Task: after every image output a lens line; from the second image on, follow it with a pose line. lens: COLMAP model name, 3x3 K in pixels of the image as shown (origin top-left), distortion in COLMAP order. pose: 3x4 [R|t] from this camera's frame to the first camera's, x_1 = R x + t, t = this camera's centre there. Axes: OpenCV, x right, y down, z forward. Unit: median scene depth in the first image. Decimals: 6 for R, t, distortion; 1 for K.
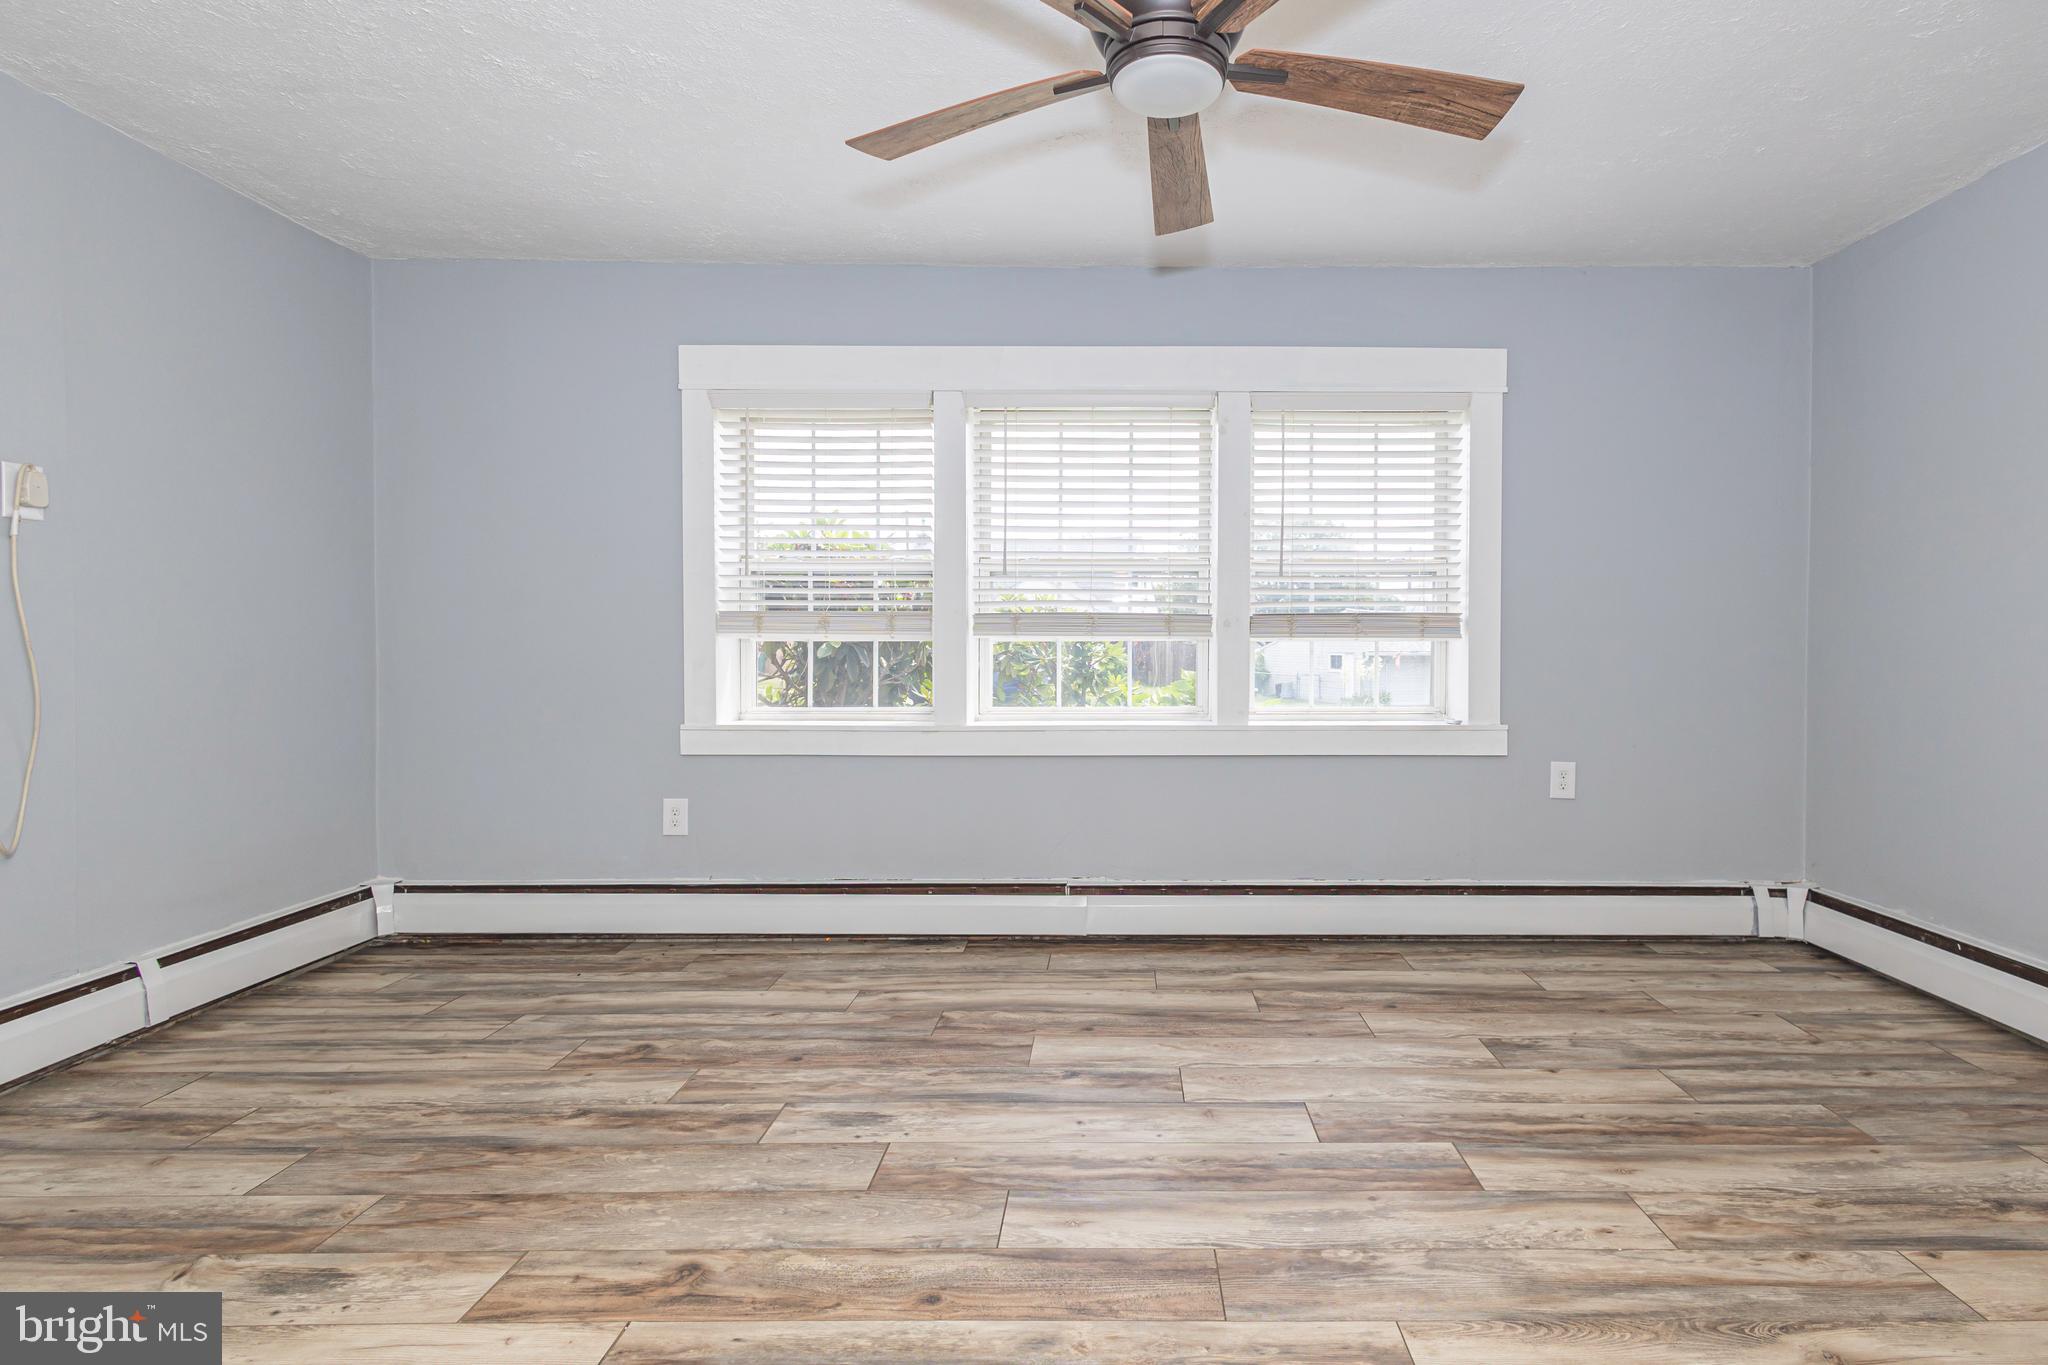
lens RADIAL K [[995.7, 0, 1116.6], [0, 995.7, 645.1], [0, 0, 1]] dist [0.006200, 0.000083]
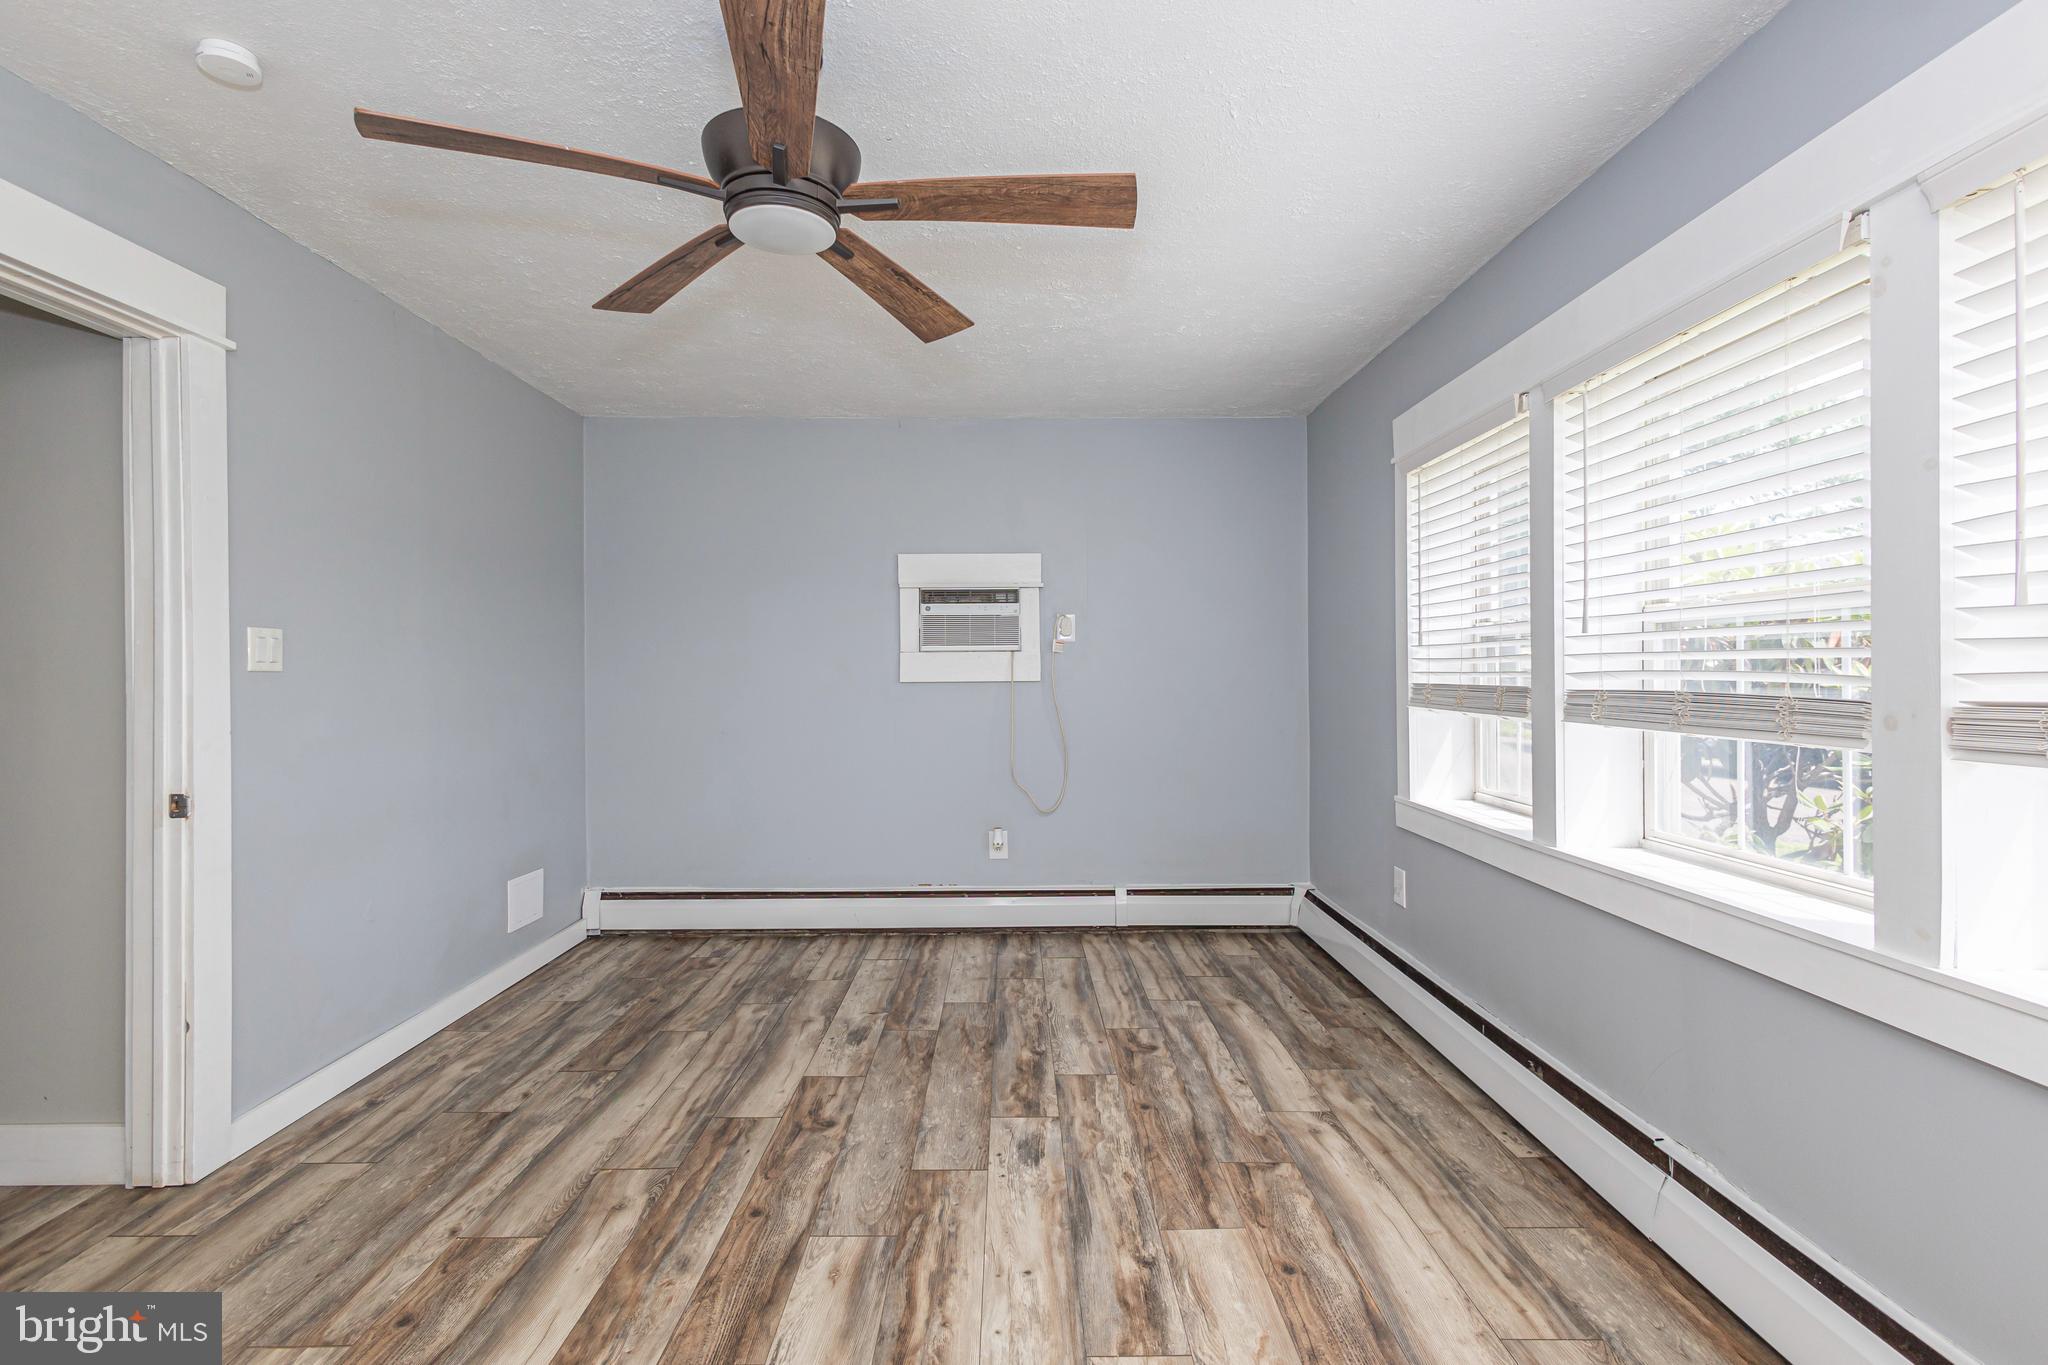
lens RADIAL K [[947.1, 0, 1019.1], [0, 947.1, 674.9], [0, 0, 1]] dist [0.003231, 0.000796]
pose [[0.020521, -0.000177, -0.999789, 0.707418], [-0.000167, 1.000000, -0.000181, -0.058770], [0.999789, 0.000171, 0.020521, 0.827794]]
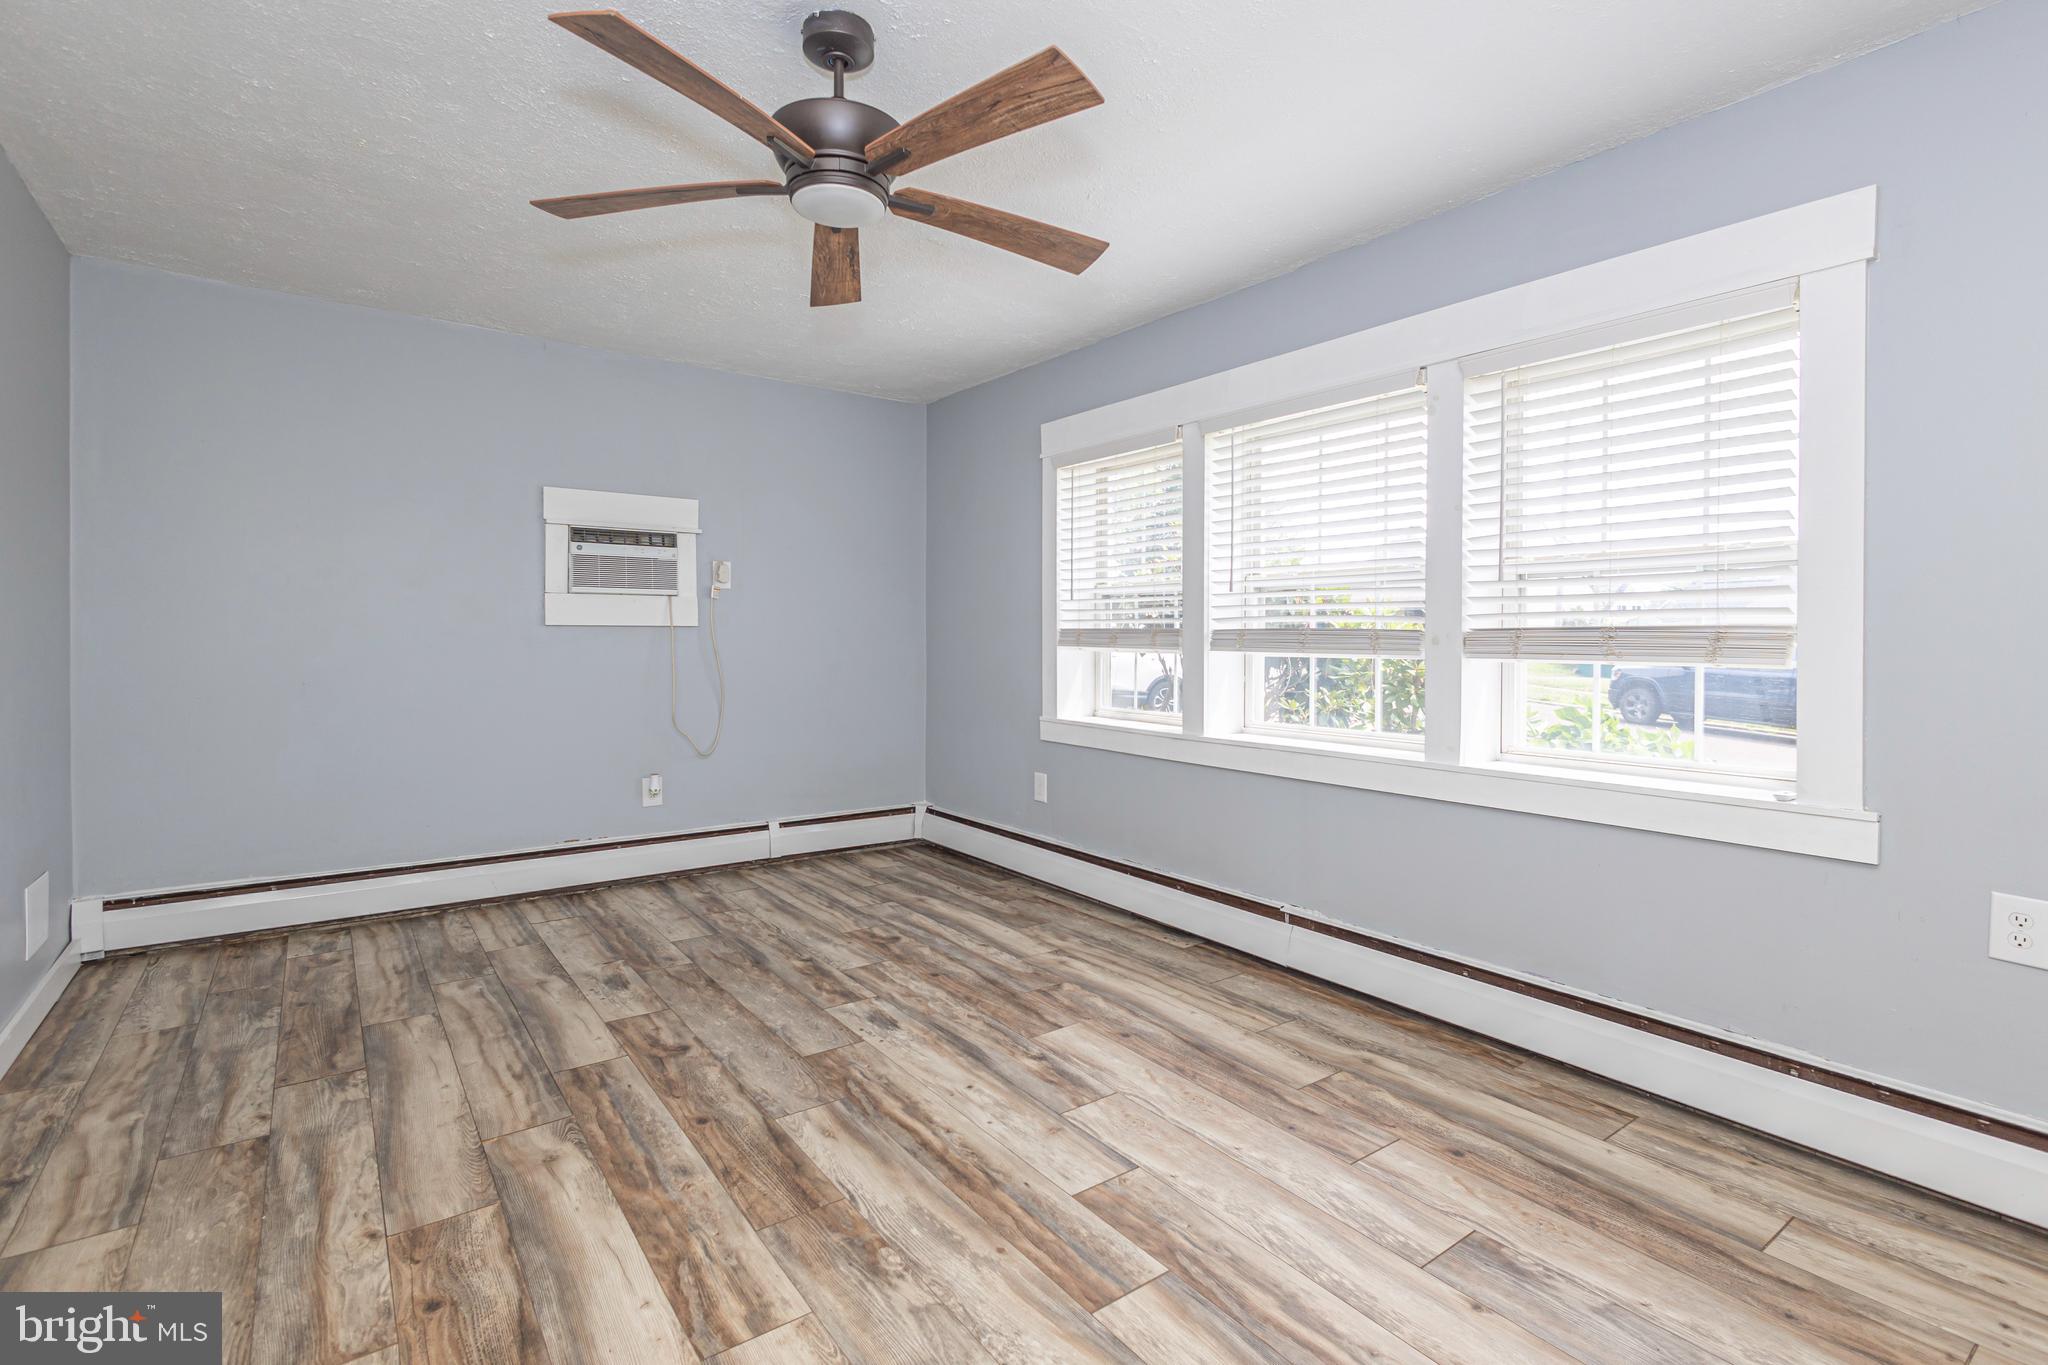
lens RADIAL K [[940.1, 0, 1017.7], [0, 940.1, 643.6], [0, 0, 1]] dist [0.002720, -0.000788]
pose [[0.596271, 0.008299, -0.802740, 0.726055], [-0.008101, 0.999958, 0.004320, -0.027974], [0.802742, 0.003927, 0.596313, 0.340632]]
